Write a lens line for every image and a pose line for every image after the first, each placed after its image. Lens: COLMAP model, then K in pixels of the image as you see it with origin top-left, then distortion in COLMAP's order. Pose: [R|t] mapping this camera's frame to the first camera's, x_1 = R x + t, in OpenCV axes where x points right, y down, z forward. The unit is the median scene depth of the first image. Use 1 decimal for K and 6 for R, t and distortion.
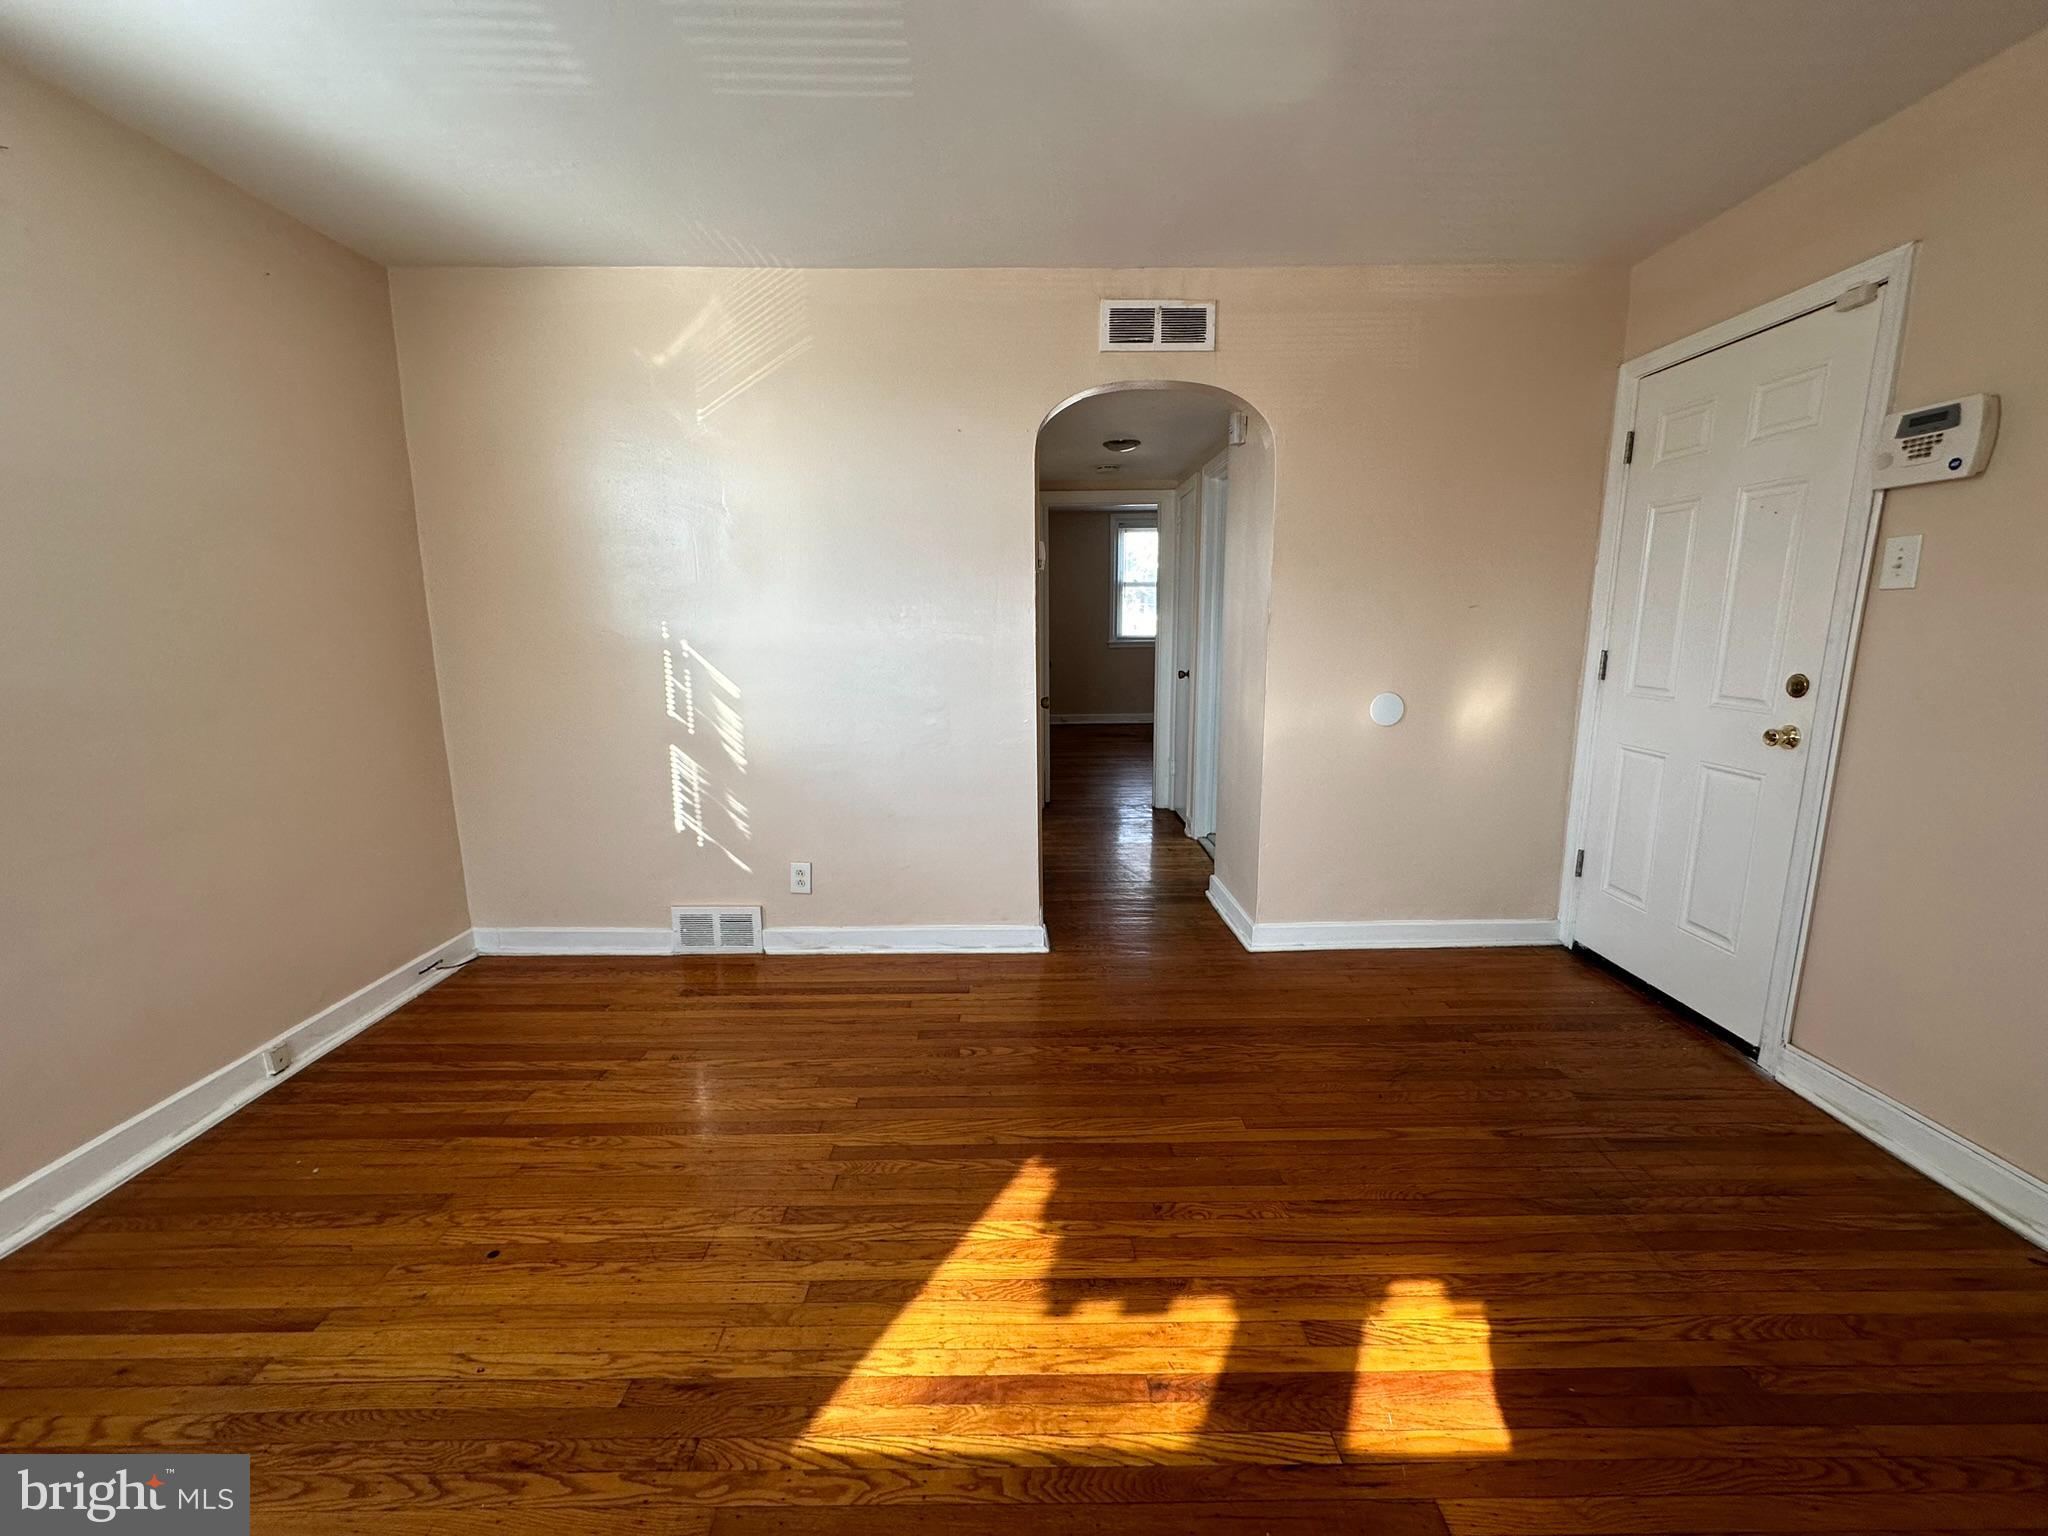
lens RADIAL K [[811.9, 0, 1022.0], [0, 811.9, 764.7], [0, 0, 1]] dist [-0.000421, 0.000321]
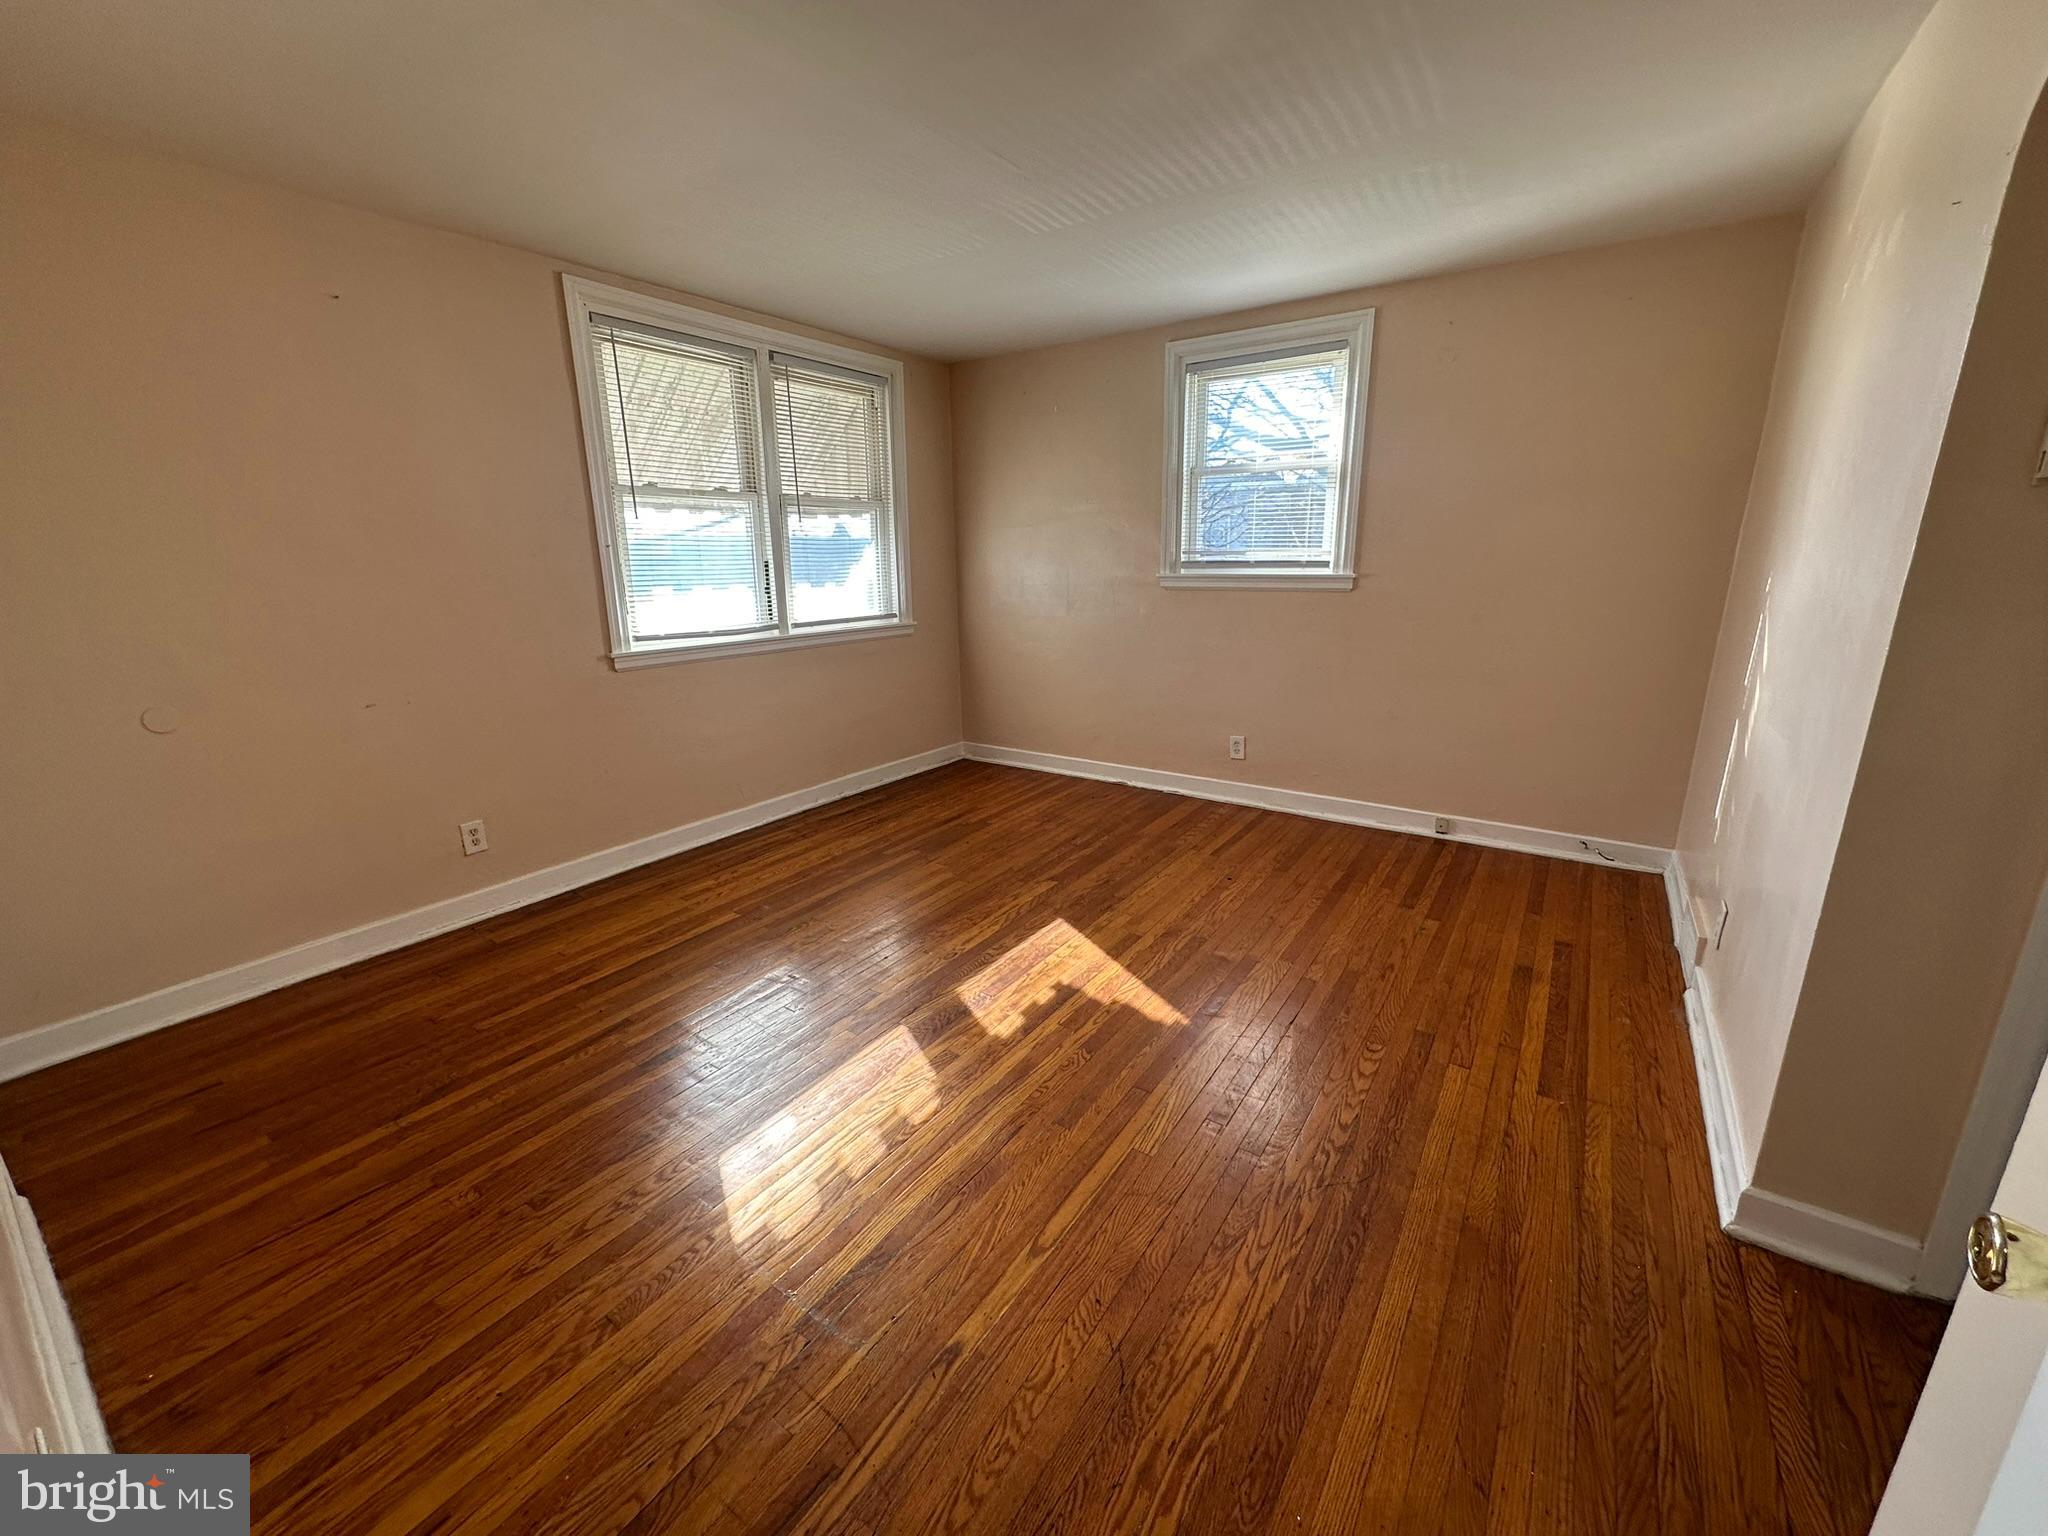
lens RADIAL K [[811.9, 0, 1022.0], [0, 811.9, 764.7], [0, 0, 1]] dist [-0.000421, 0.000321]
pose [[-0.575244, 0.226352, -0.786040, 0.871658], [-0.126107, 0.924921, 0.358633, -0.245726], [0.808203, 0.305427, -0.503511, 1.092347]]
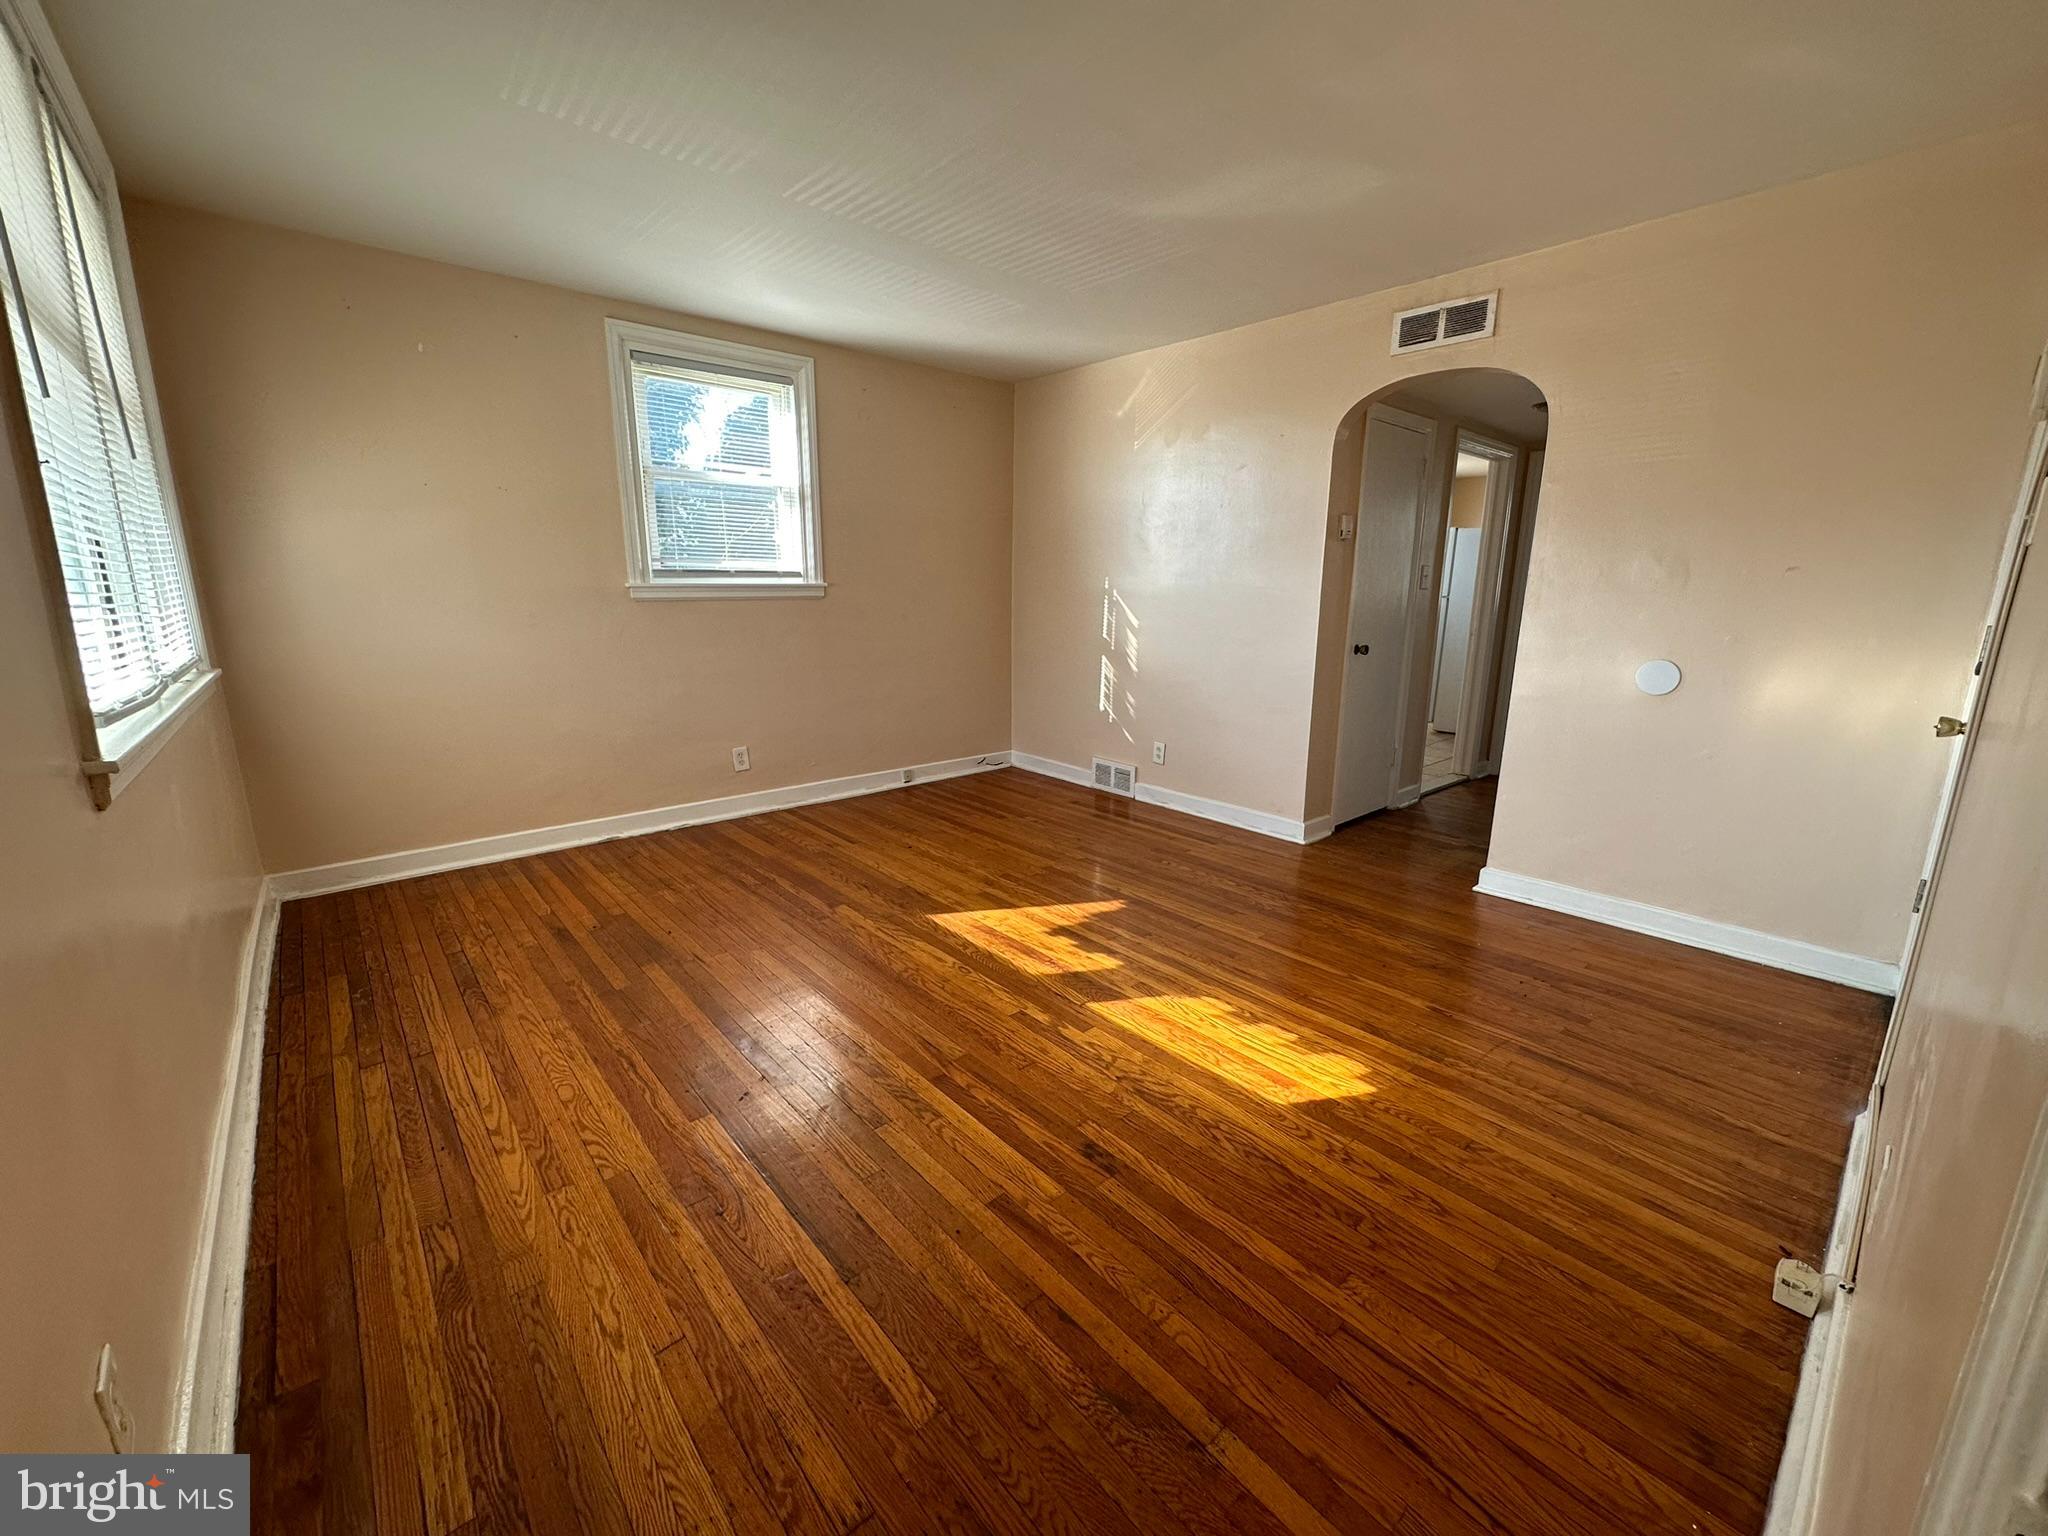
lens RADIAL K [[812.2, 0, 1022.6], [0, 812.2, 763.9], [0, 0, 1]] dist [-0.002675, -0.000039]
pose [[0.654935, 0.176785, -0.734716, 0.883569], [-0.145989, 0.983535, 0.106518, 0.050733], [0.741450, 0.037498, 0.669960, -0.238465]]
